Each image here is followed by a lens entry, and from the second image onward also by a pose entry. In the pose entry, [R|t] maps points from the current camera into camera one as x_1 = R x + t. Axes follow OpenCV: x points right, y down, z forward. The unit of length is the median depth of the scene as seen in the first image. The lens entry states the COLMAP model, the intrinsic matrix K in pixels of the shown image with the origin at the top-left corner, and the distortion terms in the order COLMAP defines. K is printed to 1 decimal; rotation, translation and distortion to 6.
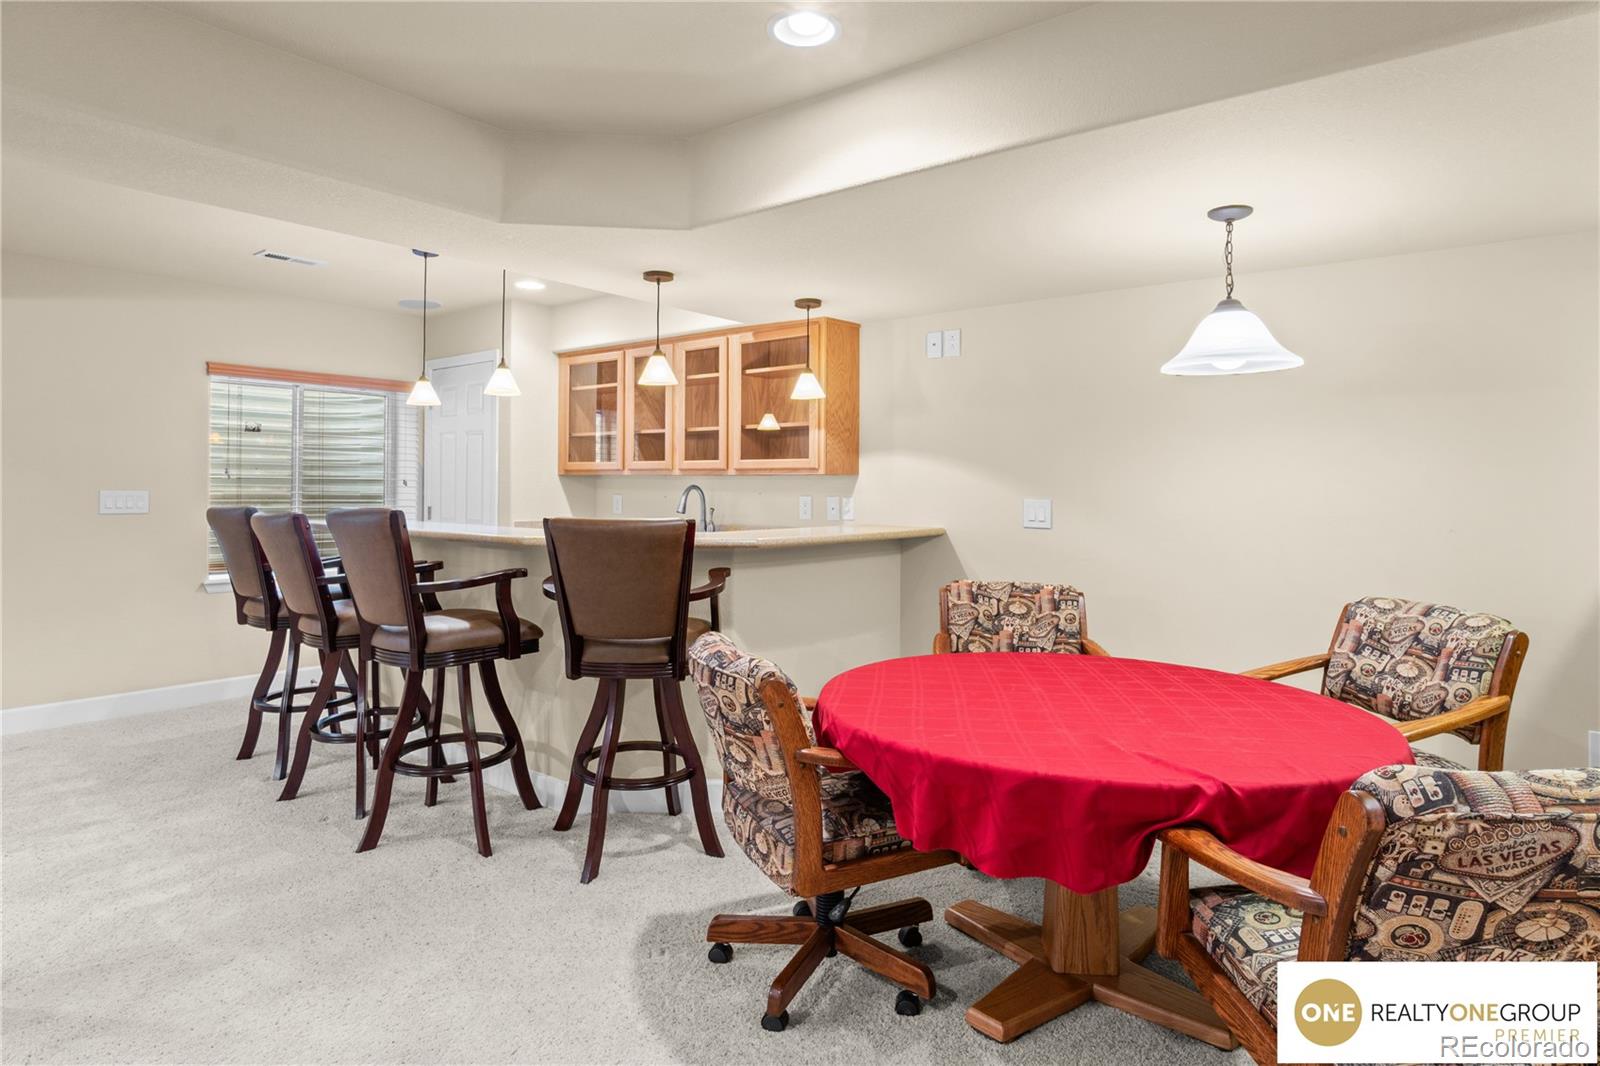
lens RADIAL K [[877.4, 0, 795.0], [0, 877.4, 511.4], [0, 0, 1]] dist [-0.025795, 0.000958]
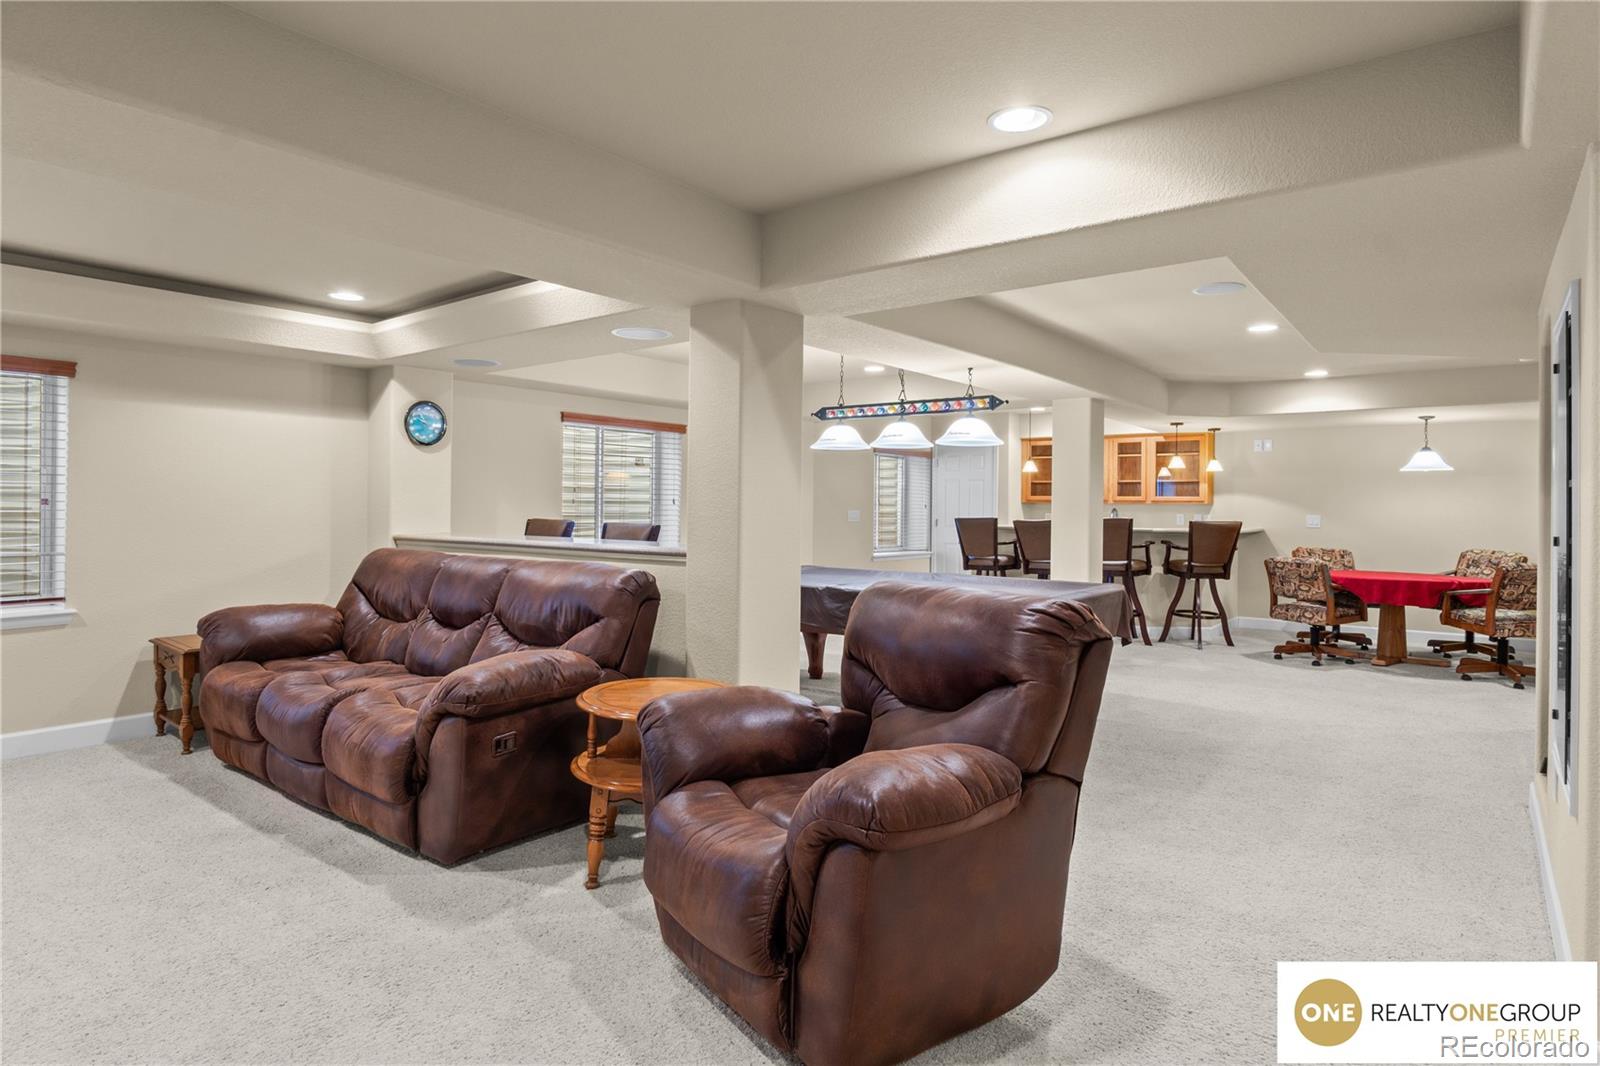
lens RADIAL K [[892.8, 0, 800.0], [0, 892.8, 533.0], [0, 0, 1]] dist [-0.000644, -0.001059]
pose [[0.999337, 0.002620, 0.036311, -1.076558], [-0.002791, 0.999985, 0.004663, 0.023719], [-0.036298, -0.004761, 0.999330, -1.209914]]
